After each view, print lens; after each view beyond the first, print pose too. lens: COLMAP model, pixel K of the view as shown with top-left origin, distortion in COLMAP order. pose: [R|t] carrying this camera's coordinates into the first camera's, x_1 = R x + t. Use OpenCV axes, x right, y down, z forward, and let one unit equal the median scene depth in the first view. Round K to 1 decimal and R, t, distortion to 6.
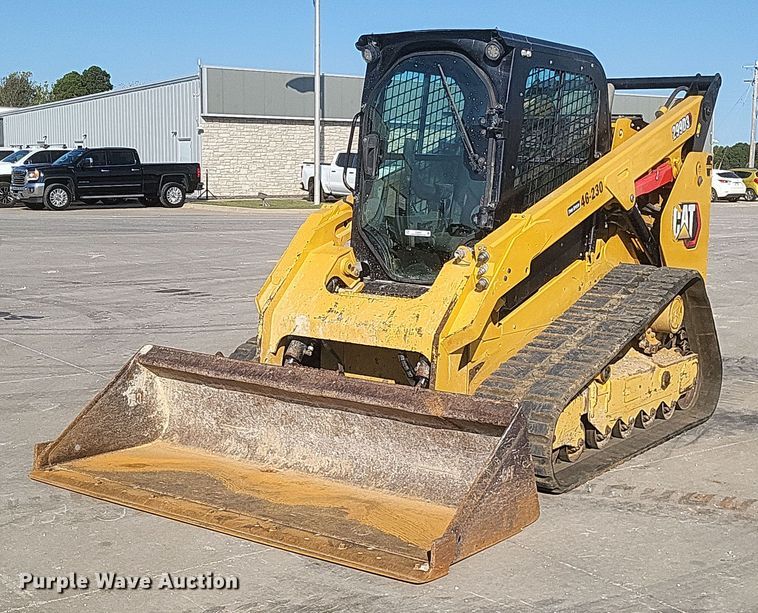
lens RADIAL K [[1089.9, 0, 400.7], [0, 1089.9, 304.4], [0, 0, 1]] dist [0.015077, 0.000000]
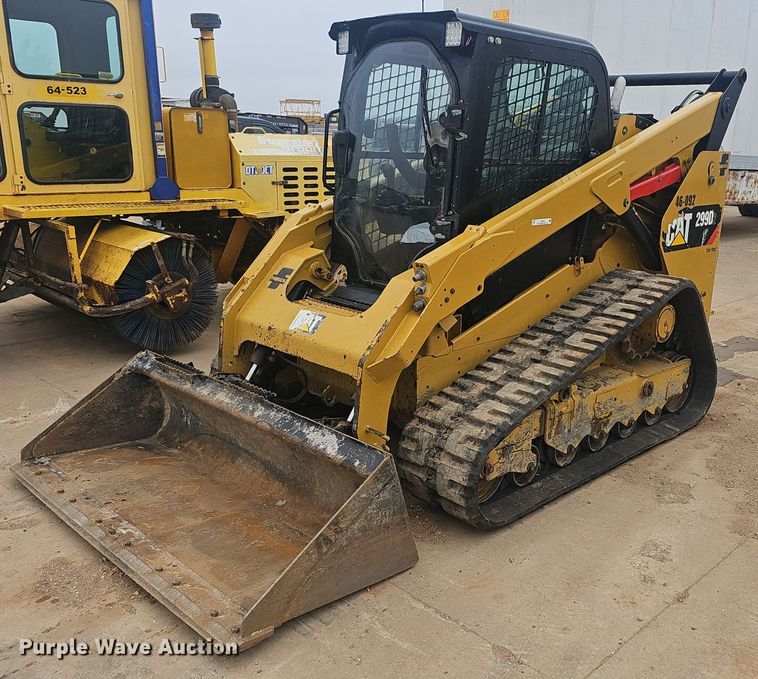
lens RADIAL K [[757.7, 0, 437.4], [0, 757.7, 362.8], [0, 0, 1]] dist [0.003346, 0.000000]
pose [[0.990754, 0.045431, -0.127836, 0.140735], [-0.025817, 0.988182, 0.151094, -0.055065], [0.133190, -0.146397, 0.980218, 0.307265]]
